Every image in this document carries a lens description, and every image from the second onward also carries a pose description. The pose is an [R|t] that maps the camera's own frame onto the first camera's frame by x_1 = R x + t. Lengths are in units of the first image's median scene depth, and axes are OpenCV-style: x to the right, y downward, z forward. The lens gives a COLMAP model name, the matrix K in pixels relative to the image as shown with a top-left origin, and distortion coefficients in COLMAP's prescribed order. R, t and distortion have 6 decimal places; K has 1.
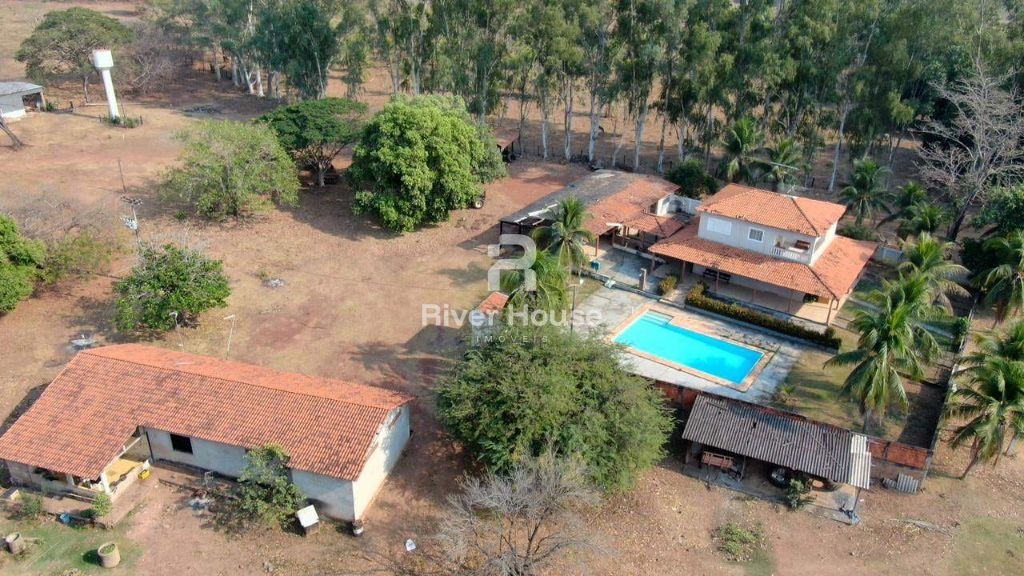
lens RADIAL K [[734.3, 0, 512.1], [0, 734.3, 286.6], [0, 0, 1]] dist [-0.025805, -0.002236]
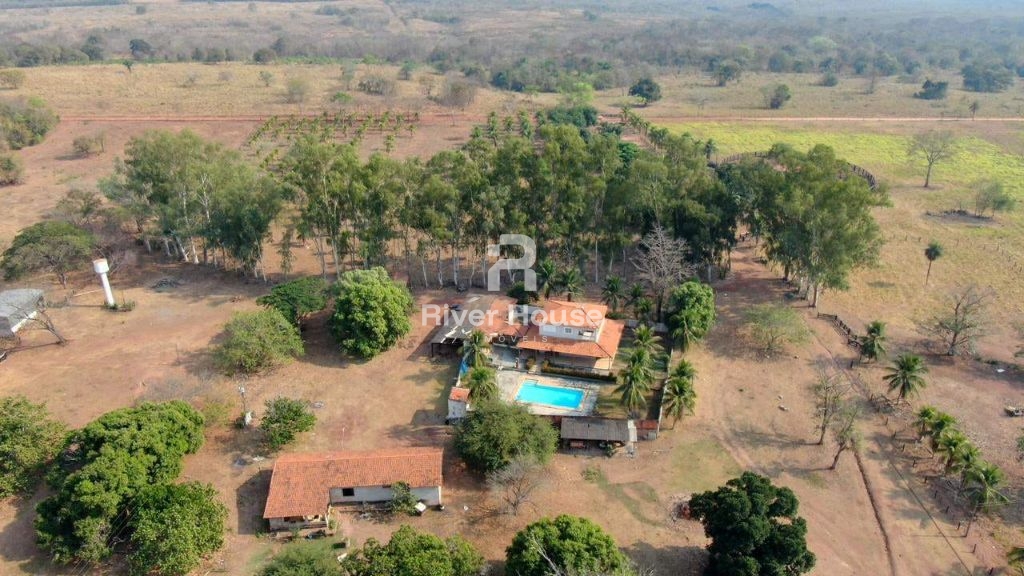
lens RADIAL K [[734.3, 0, 512.5], [0, 734.3, 288.6], [0, 0, 1]] dist [-0.025805, -0.002236]
pose [[0.943929, -0.165281, 0.285796, -0.378060], [0.175390, 0.984449, -0.009953, -0.199171], [-0.279707, 0.059520, 0.958239, -0.916403]]
